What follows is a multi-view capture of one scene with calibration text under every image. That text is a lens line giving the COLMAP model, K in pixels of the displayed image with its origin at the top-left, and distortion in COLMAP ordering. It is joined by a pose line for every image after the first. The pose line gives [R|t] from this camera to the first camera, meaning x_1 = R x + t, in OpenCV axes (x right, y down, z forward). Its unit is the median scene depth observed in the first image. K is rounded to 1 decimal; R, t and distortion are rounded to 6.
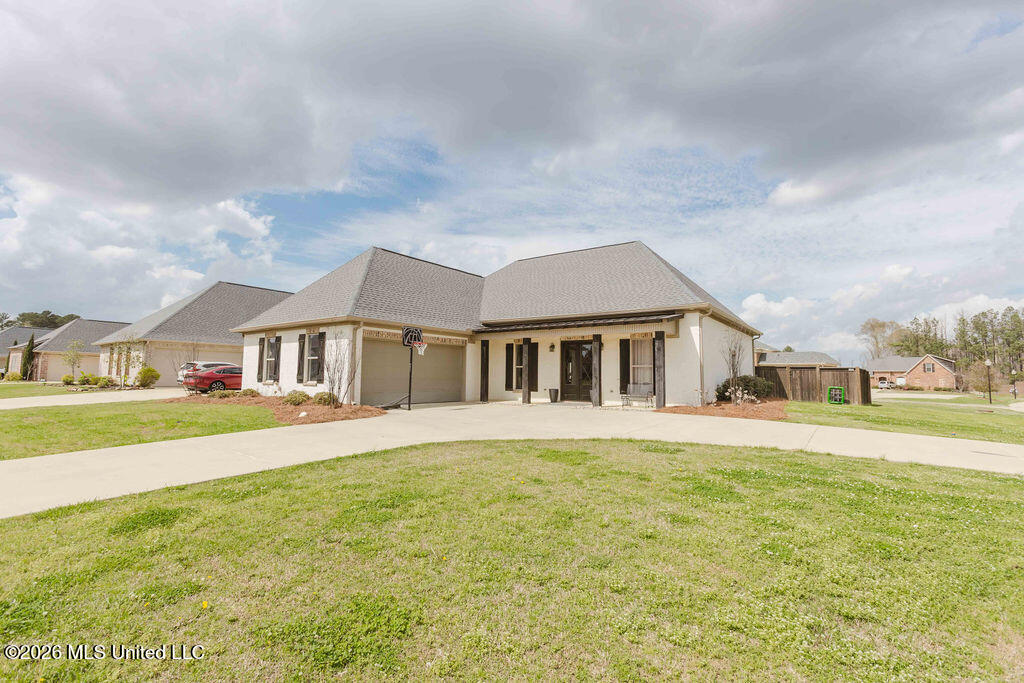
lens RADIAL K [[497.8, 0, 512.0], [0, 497.8, 341.5], [0, 0, 1]] dist [-0.002347, 0.000044]
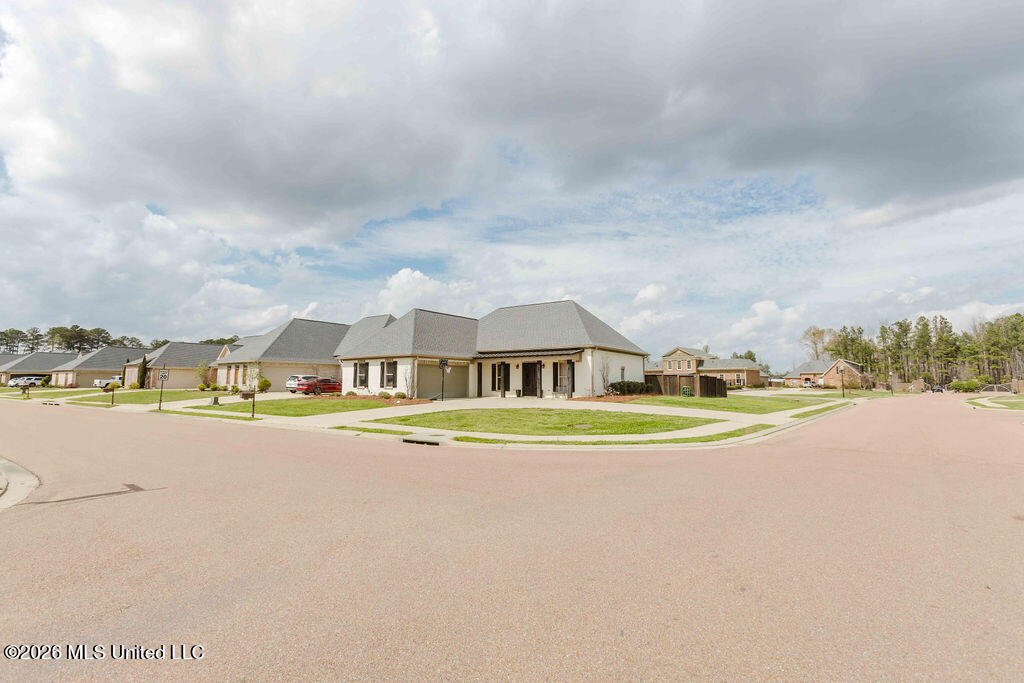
lens RADIAL K [[507.3, 0, 507.0], [0, 507.3, 381.8], [0, 0, 1]] dist [0.012915, 0.017789]
pose [[0.999912, -0.010921, 0.007590, 0.028383], [0.010323, 0.997144, 0.074815, -0.069999], [-0.008385, -0.074730, 0.997169, -0.824204]]
